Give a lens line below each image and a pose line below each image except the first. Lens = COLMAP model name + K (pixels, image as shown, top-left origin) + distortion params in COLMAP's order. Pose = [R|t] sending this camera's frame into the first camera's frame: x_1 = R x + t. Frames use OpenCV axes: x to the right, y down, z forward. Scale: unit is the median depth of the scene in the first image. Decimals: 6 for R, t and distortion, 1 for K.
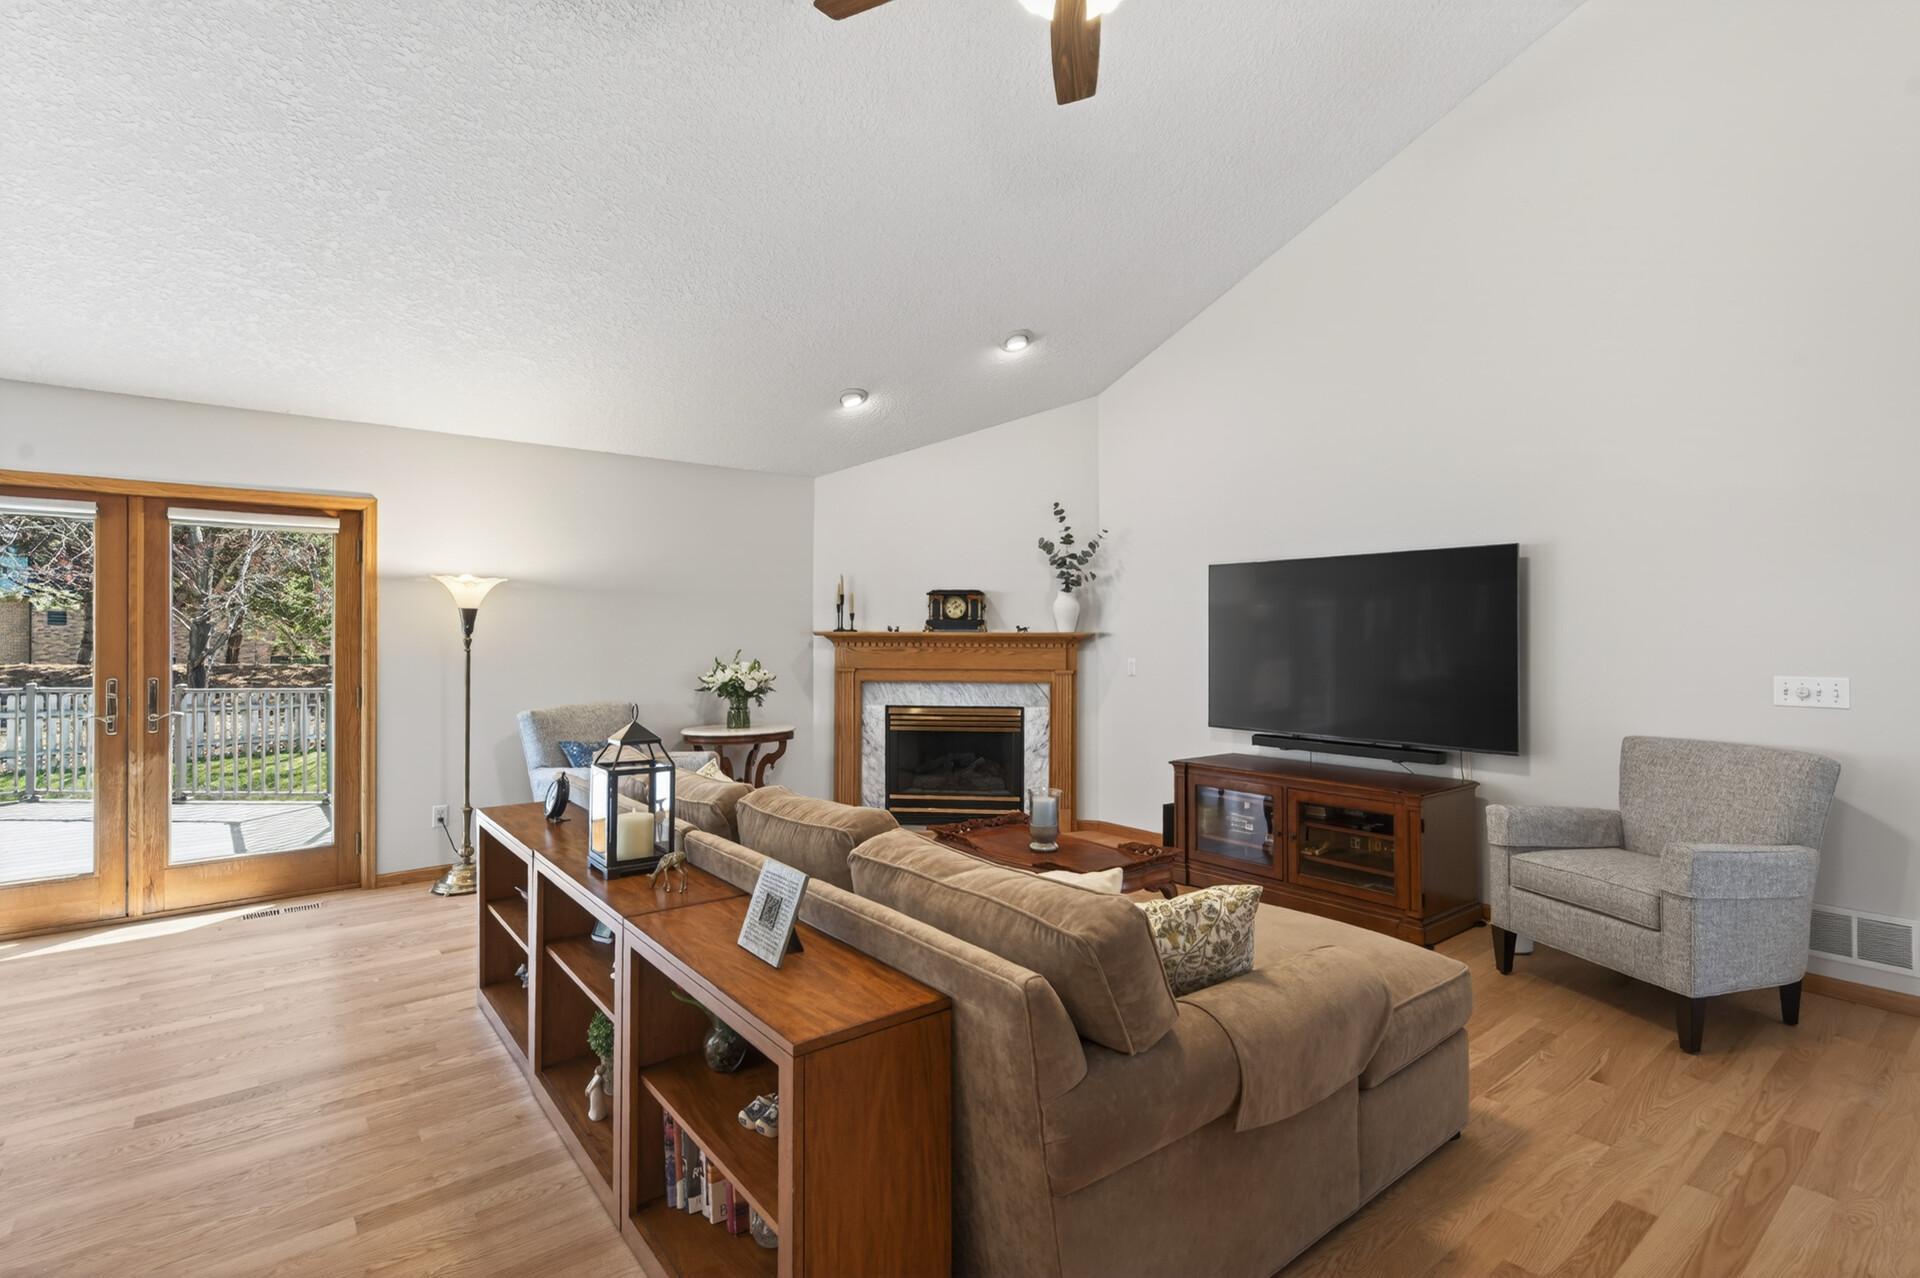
lens RADIAL K [[881.8, 0, 971.3], [0, 881.8, 633.1], [0, 0, 1]] dist [-0.001047, 0.000057]
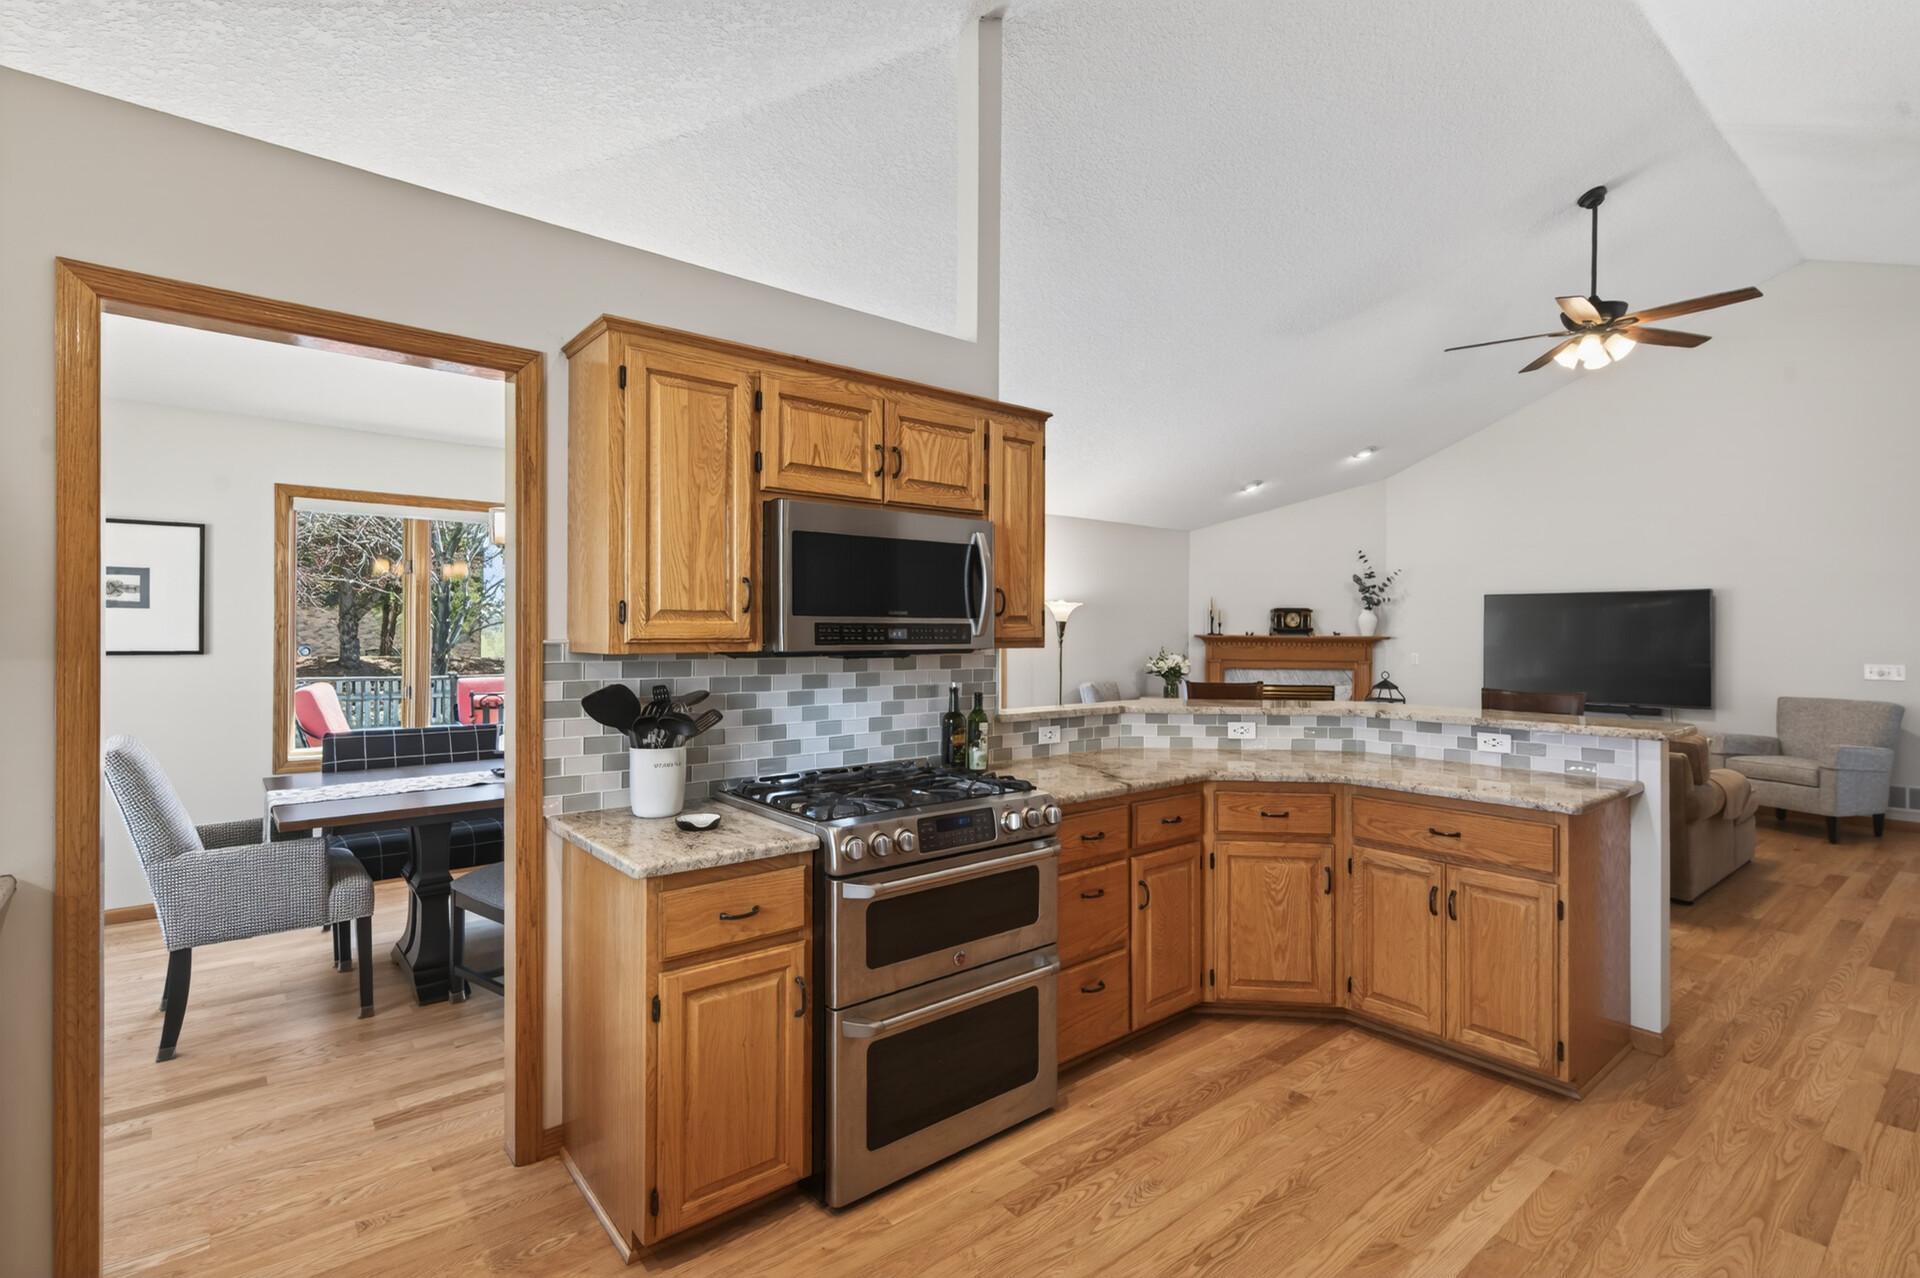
lens RADIAL K [[881.8, 0, 947.0], [0, 881.8, 643.8], [0, 0, 1]] dist [-0.001047, 0.000057]
pose [[0.999960, 0.004533, 0.007654, -0.631654], [-0.004664, 0.999842, 0.017161, -0.010734], [-0.007575, -0.017196, 0.999823, -0.514086]]
